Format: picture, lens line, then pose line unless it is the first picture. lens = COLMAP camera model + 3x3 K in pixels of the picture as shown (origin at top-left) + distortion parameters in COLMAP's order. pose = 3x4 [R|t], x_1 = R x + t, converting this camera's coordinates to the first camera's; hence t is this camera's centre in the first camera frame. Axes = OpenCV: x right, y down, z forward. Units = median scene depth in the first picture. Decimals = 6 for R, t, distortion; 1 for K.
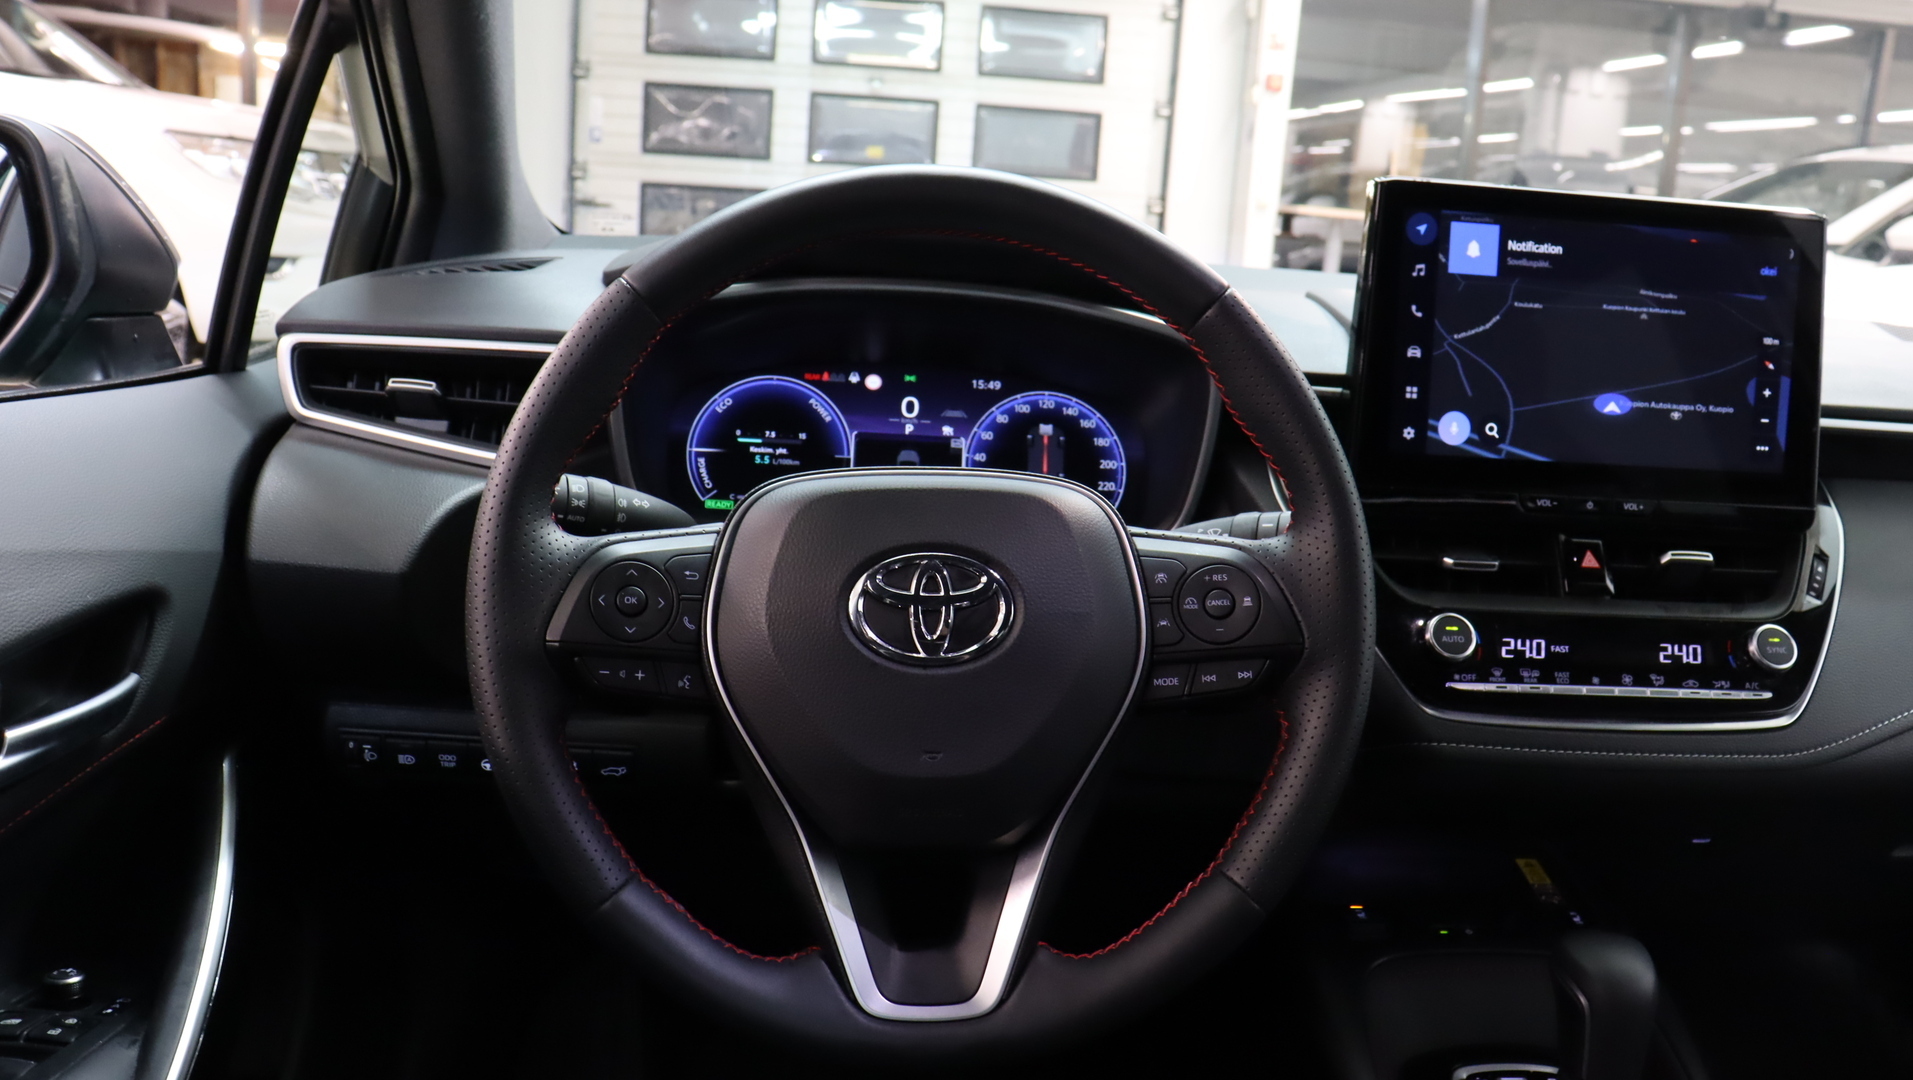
lens RADIAL K [[1634.3, 0, 955.1], [0, 1634.3, 533.5], [0, 0, 1]] dist [-0.159386, 0.103365]
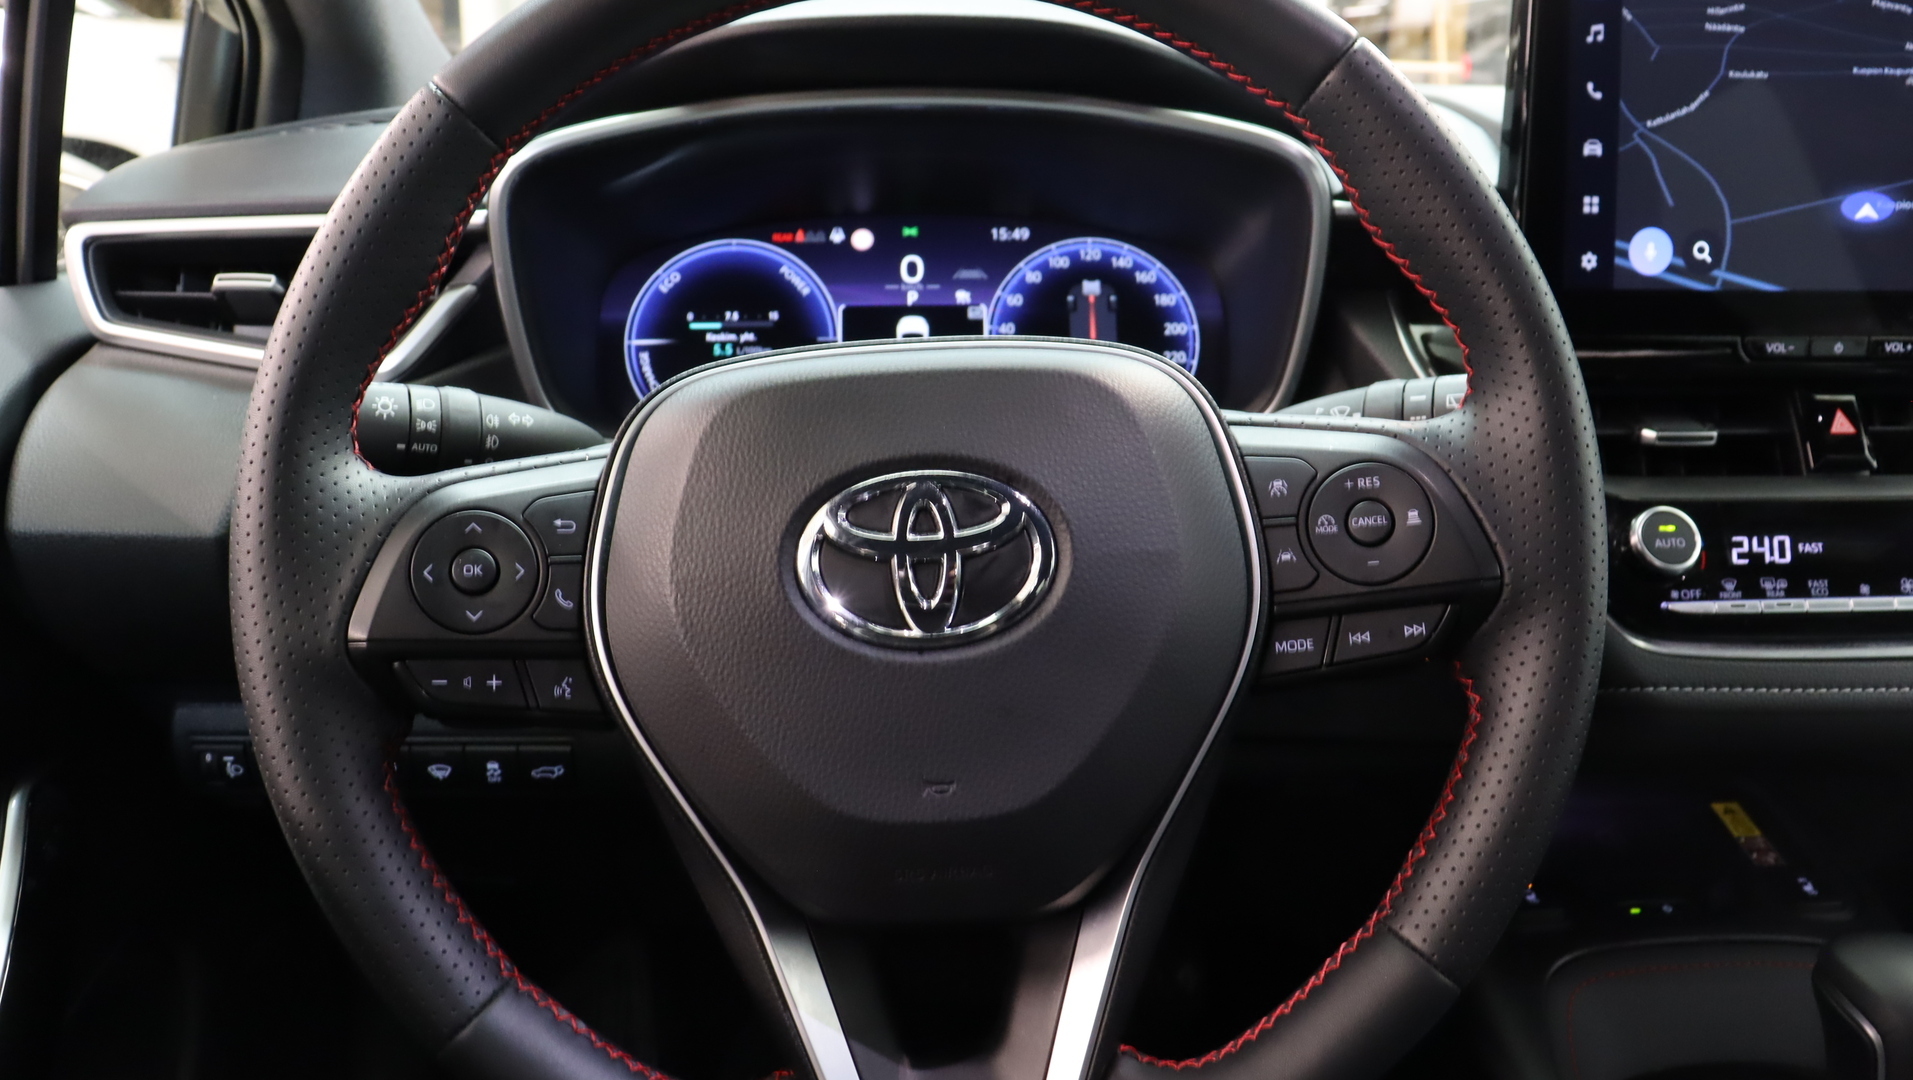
lens RADIAL K [[1634.3, 0, 961.4], [0, 1634.3, 552.5], [0, 0, 1]] dist [-0.159386, 0.103365]
pose [[0.997886, -0.056277, -0.032495, 0.015533], [0.058665, 0.995231, 0.077930, -0.004253], [0.027954, -0.079672, 0.996429, 0.281409]]
